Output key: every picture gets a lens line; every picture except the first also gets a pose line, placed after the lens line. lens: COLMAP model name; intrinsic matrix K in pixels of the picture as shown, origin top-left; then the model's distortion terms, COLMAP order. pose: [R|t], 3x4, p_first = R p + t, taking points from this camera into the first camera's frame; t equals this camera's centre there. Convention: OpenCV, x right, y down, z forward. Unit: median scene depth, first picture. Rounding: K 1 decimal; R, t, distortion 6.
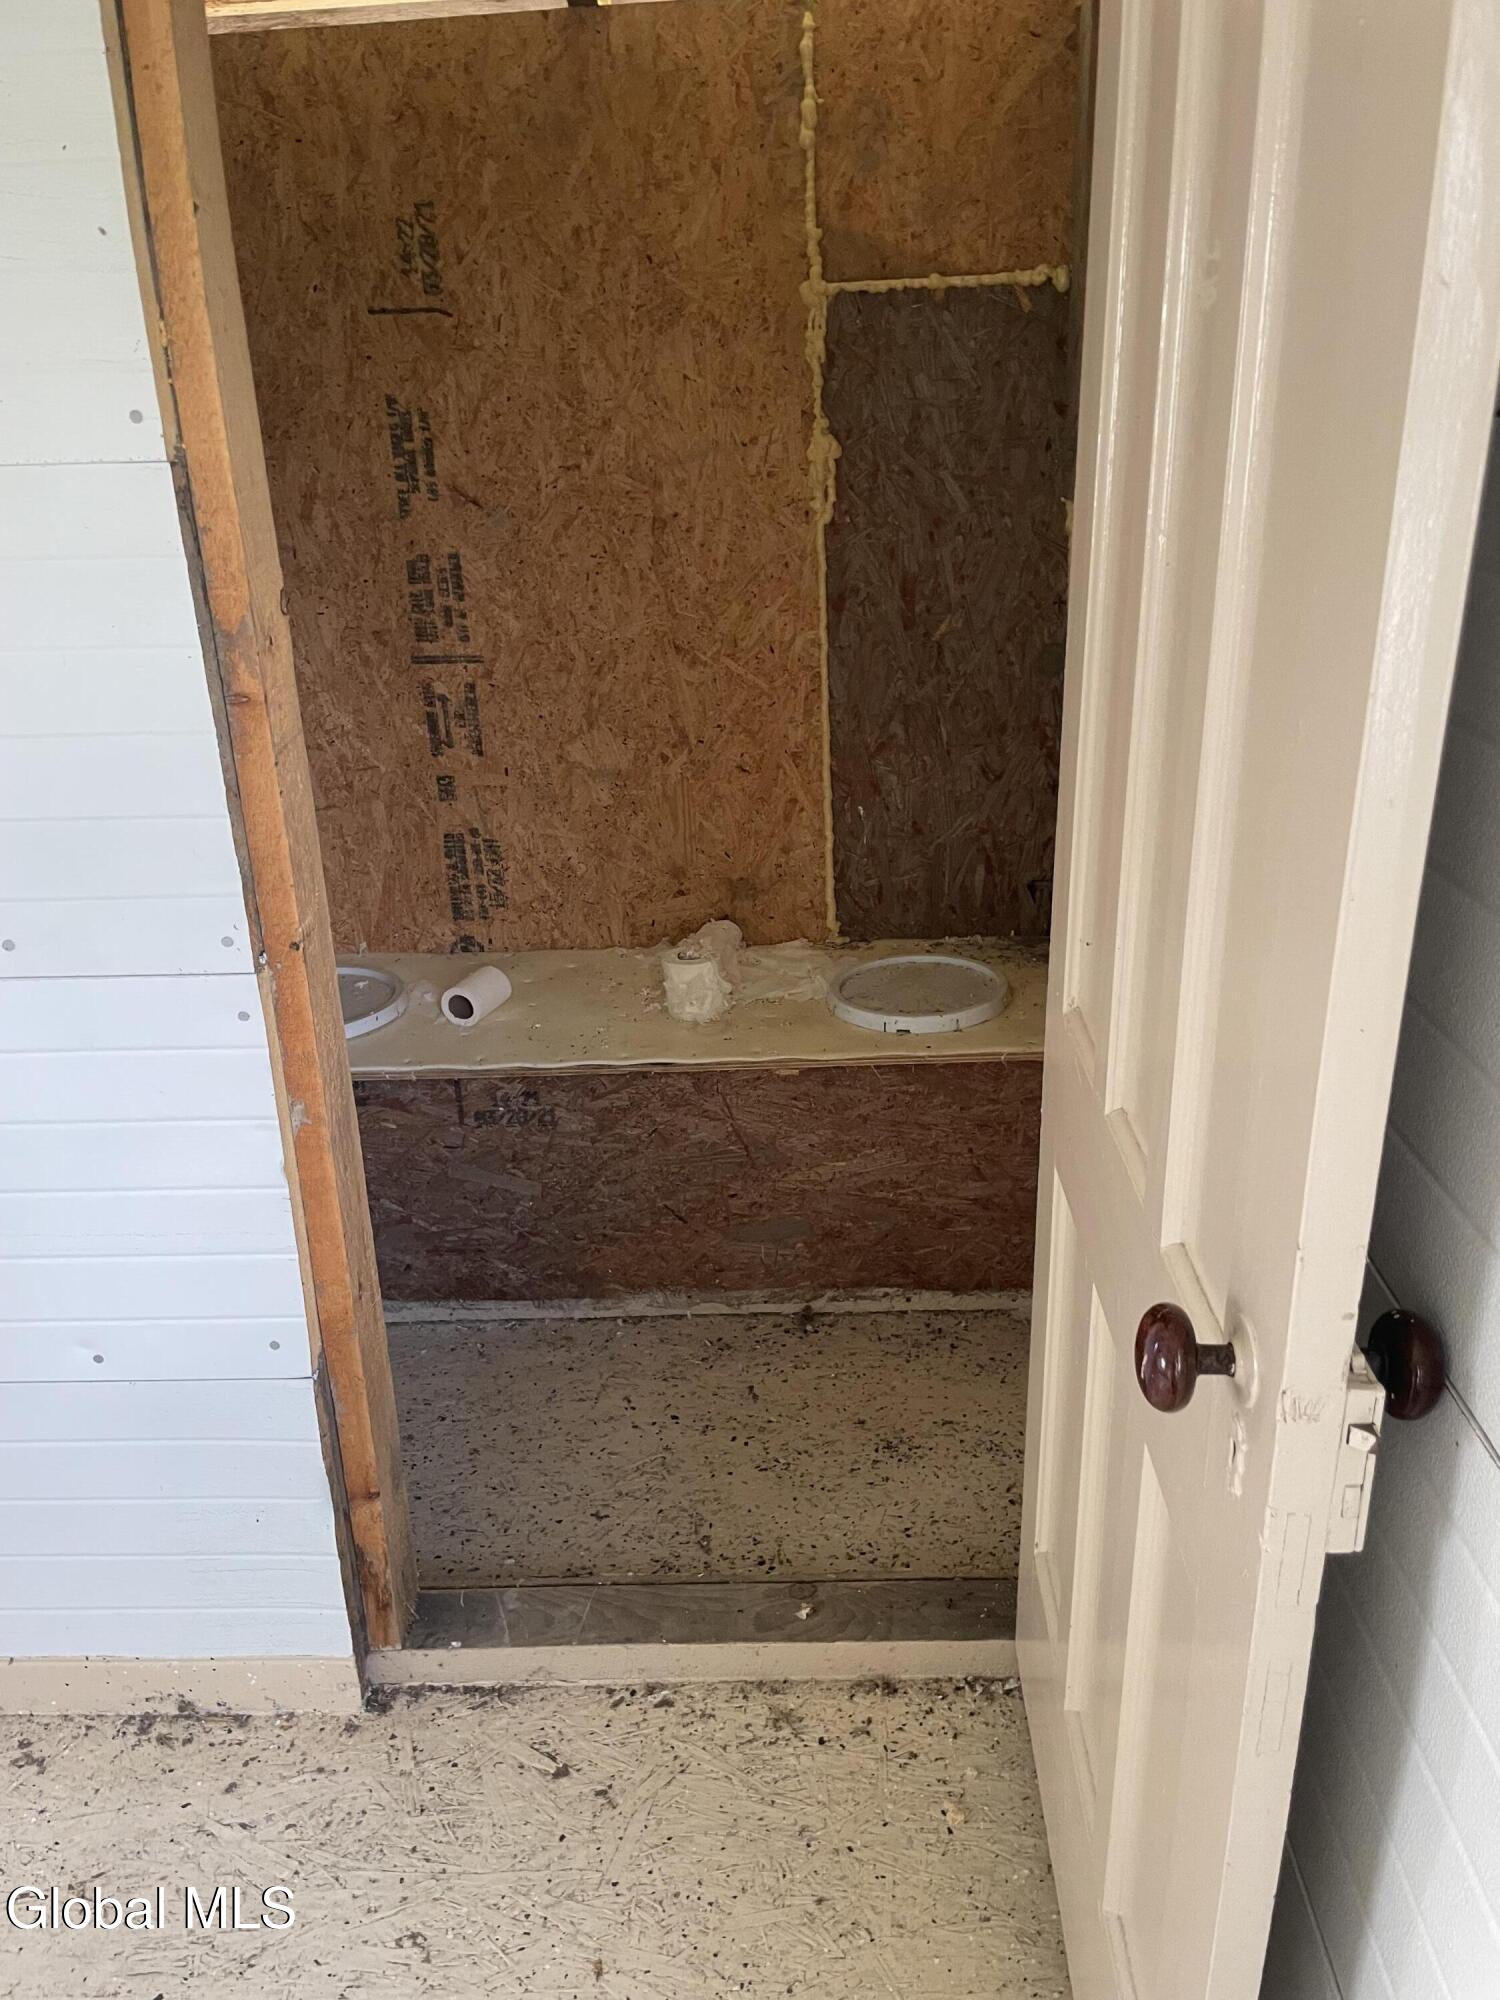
lens RADIAL K [[1488.7, 0, 750.0], [0, 1488.7, 1000.0], [0, 0, 1]] dist [0.113332, -0.168799]
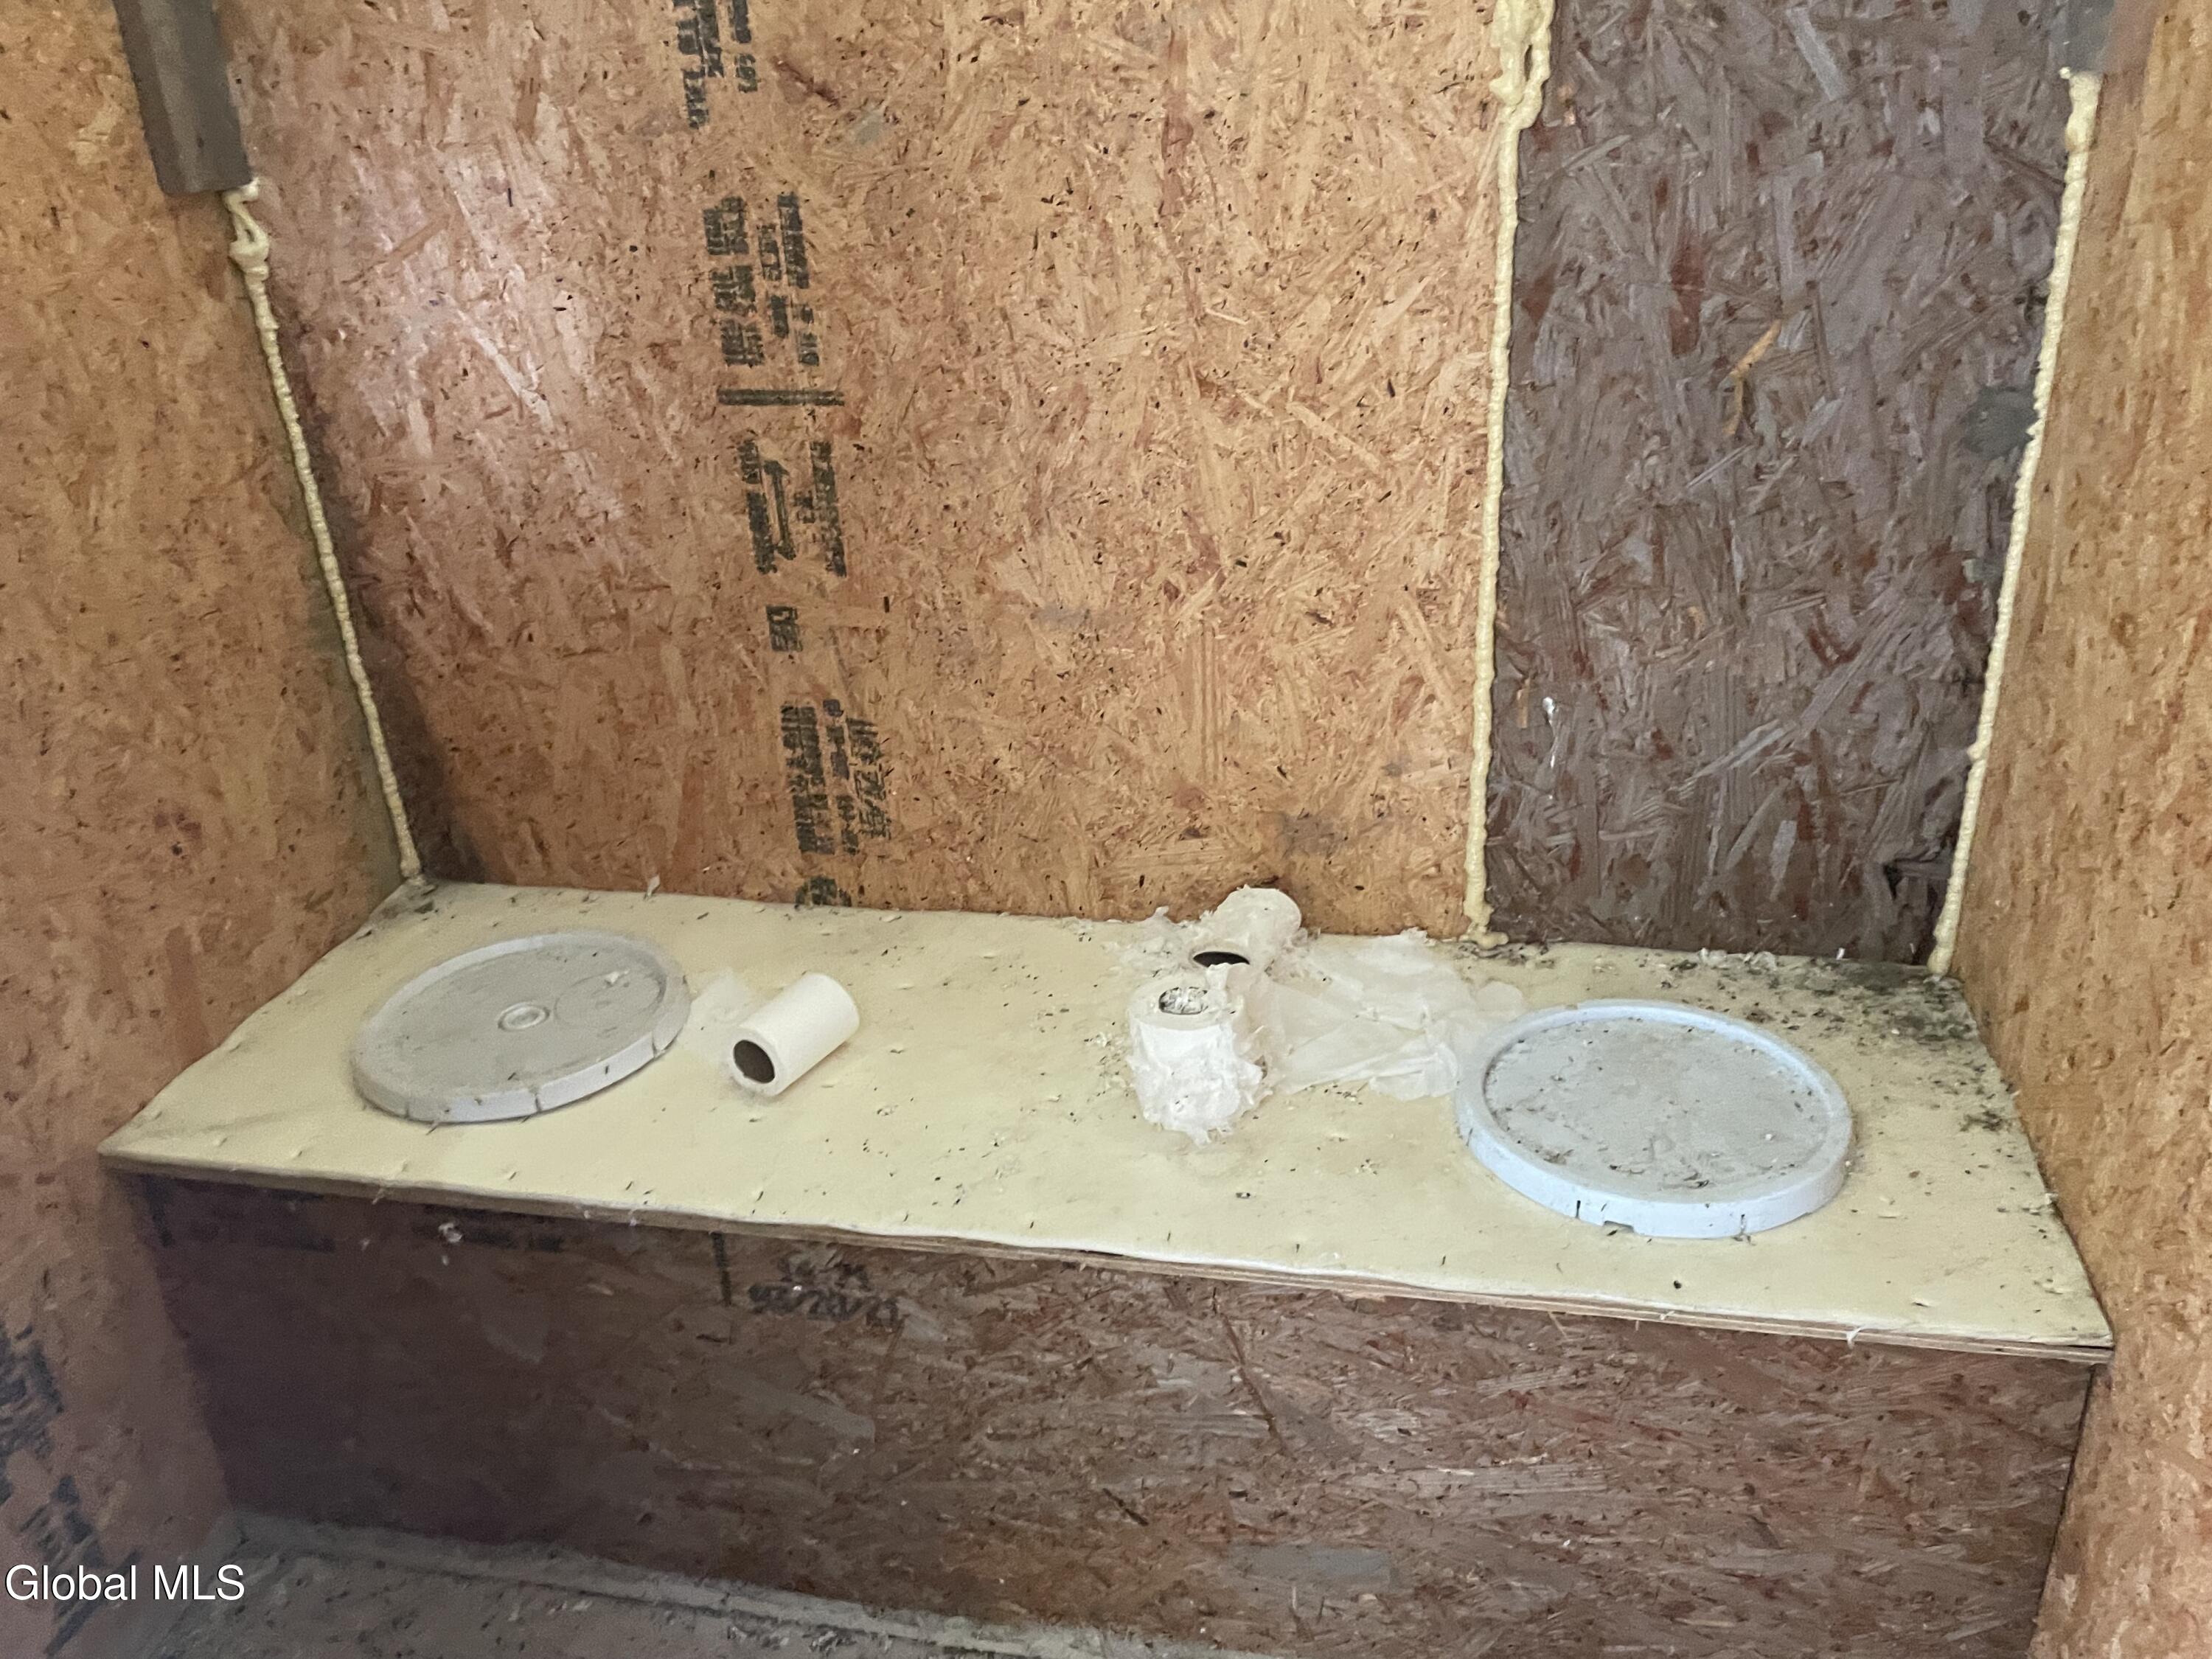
lens RADIAL K [[1646.5, 0, 1083.6], [0, 1646.5, 828.6], [0, 0, 1]] dist [0.113332, -0.168799]
pose [[0.983801, 0.063566, -0.167615, 0.016108], [-0.052286, 0.996114, 0.070877, -0.121958], [0.171469, -0.060965, 0.983301, 0.426753]]
